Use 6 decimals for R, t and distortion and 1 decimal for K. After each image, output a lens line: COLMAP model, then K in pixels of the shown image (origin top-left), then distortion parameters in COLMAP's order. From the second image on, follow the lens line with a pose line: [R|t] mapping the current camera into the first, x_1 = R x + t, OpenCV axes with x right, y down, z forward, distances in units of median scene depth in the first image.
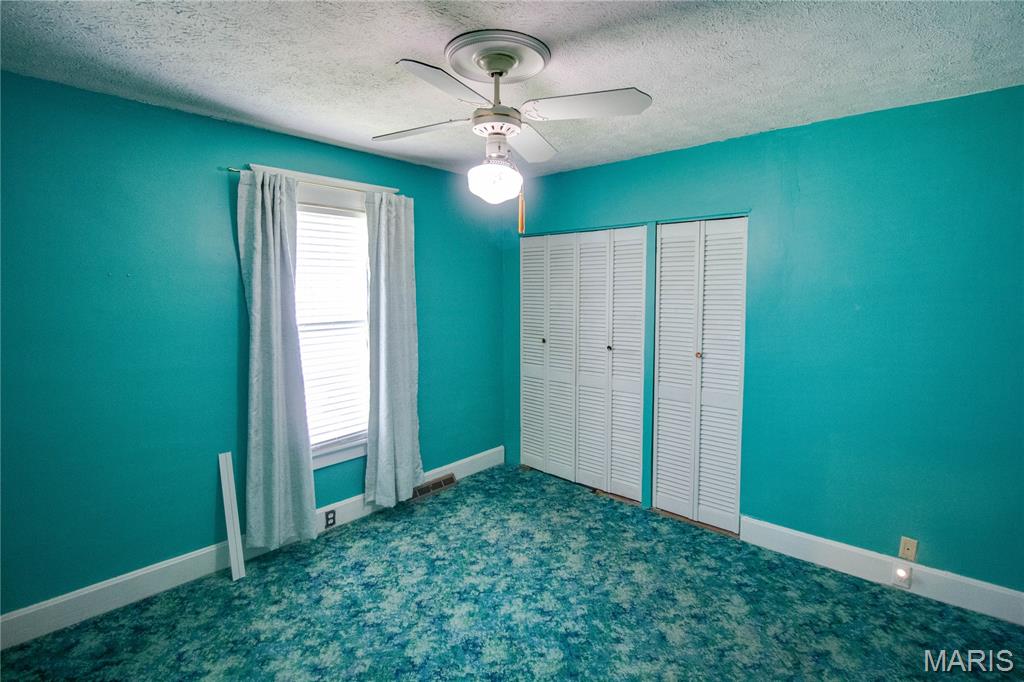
lens RADIAL K [[485.2, 0, 519.6], [0, 485.2, 329.0], [0, 0, 1]] dist [0.005254, -0.017035]
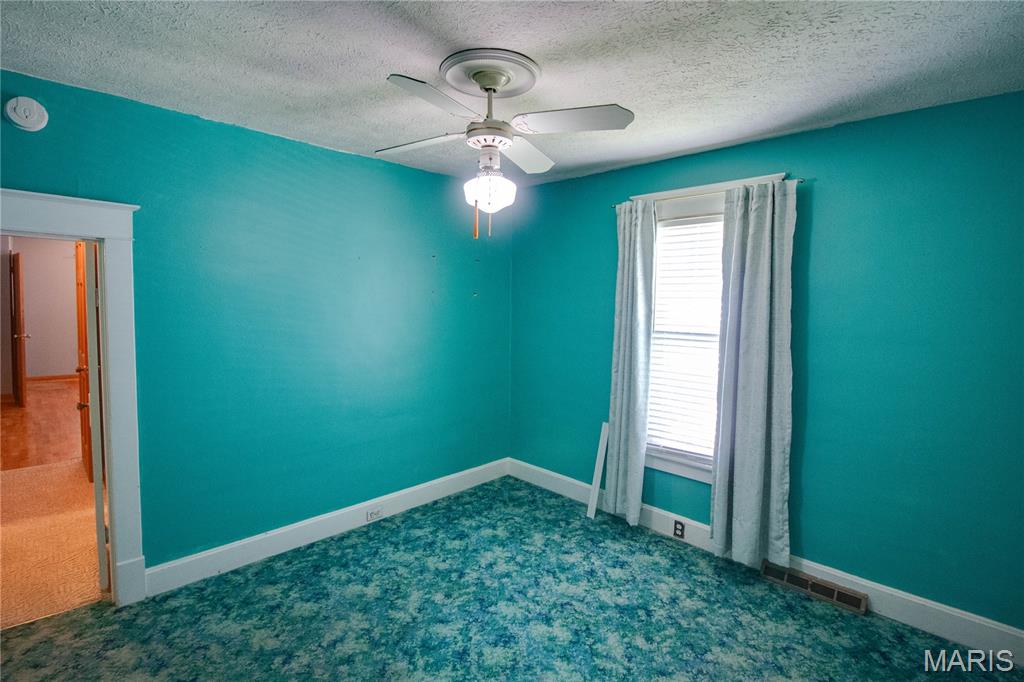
lens RADIAL K [[485.2, 0, 519.6], [0, 485.2, 329.0], [0, 0, 1]] dist [0.005254, -0.017035]
pose [[-0.058203, 0.055719, -0.996749, 0.707482], [-0.093149, 0.993782, 0.060992, -0.059493], [0.993950, 0.096396, -0.052651, 0.802191]]
